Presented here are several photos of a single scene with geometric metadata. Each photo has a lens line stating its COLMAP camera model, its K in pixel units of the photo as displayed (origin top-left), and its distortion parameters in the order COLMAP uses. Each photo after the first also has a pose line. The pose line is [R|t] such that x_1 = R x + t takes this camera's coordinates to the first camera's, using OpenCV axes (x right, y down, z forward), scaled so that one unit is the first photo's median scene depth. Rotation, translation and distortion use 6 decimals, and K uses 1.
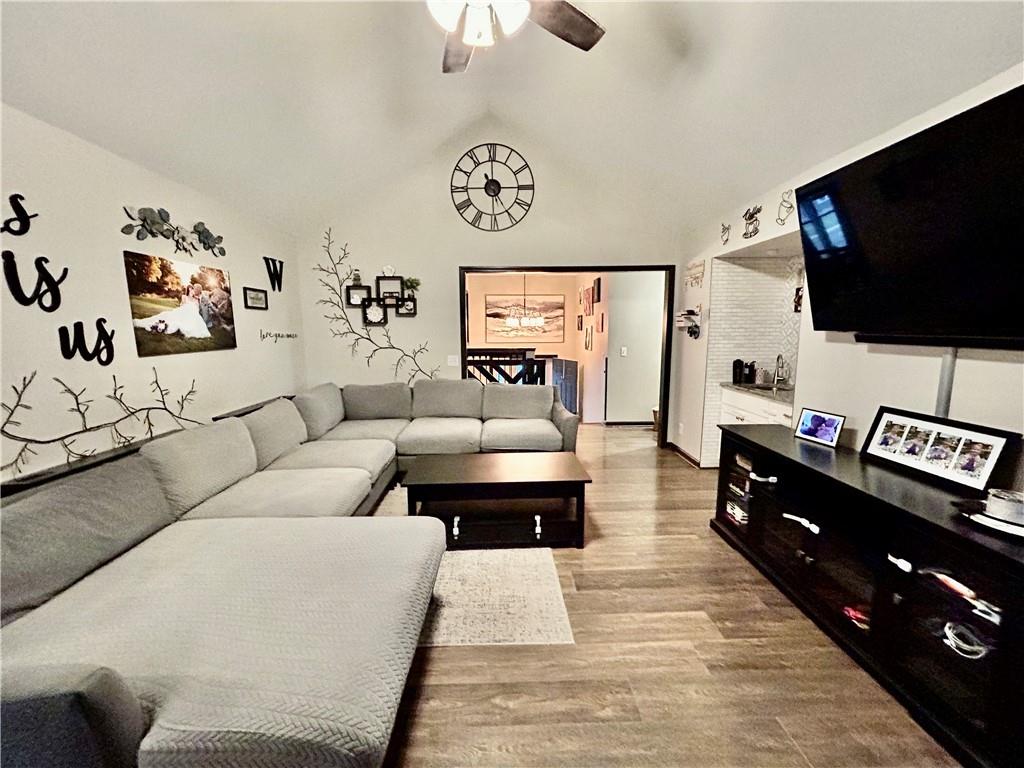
lens RADIAL K [[432.2, 0, 512.0], [0, 432.2, 384.0], [0, 0, 1]] dist [0.001668, 0.000482]
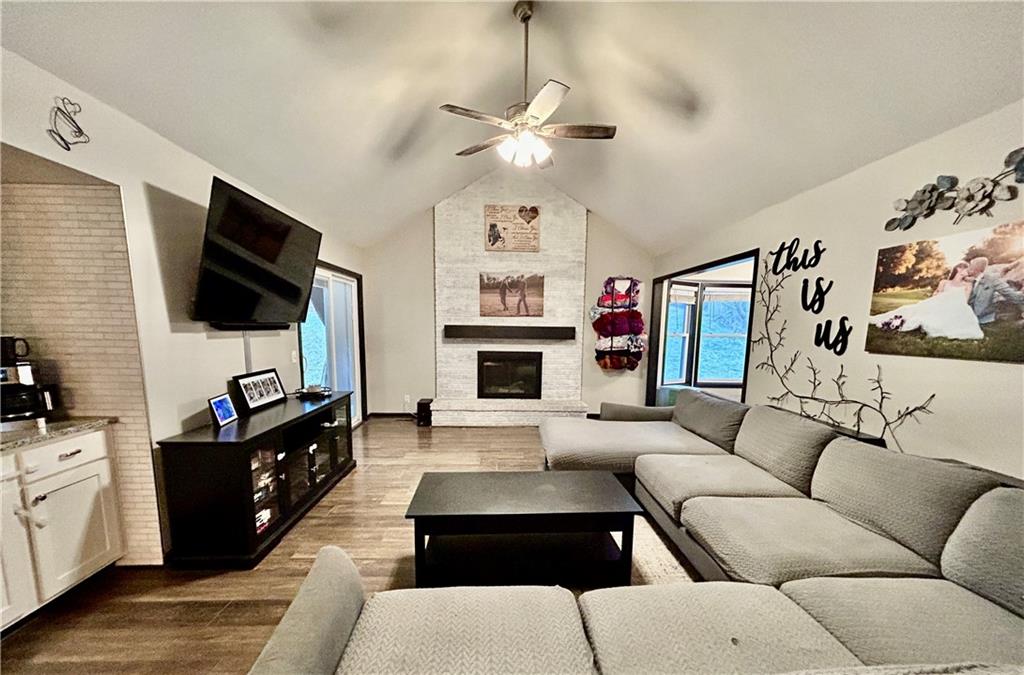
lens RADIAL K [[414.8, 0, 506.0], [0, 414.8, 384.2], [0, 0, 1]] dist [0.001147, 0.000412]
pose [[-0.999945, -0.009570, 0.004348, -0.007421], [-0.008049, 0.963152, 0.268838, -0.233727], [-0.006761, 0.268788, -0.963176, 1.855633]]
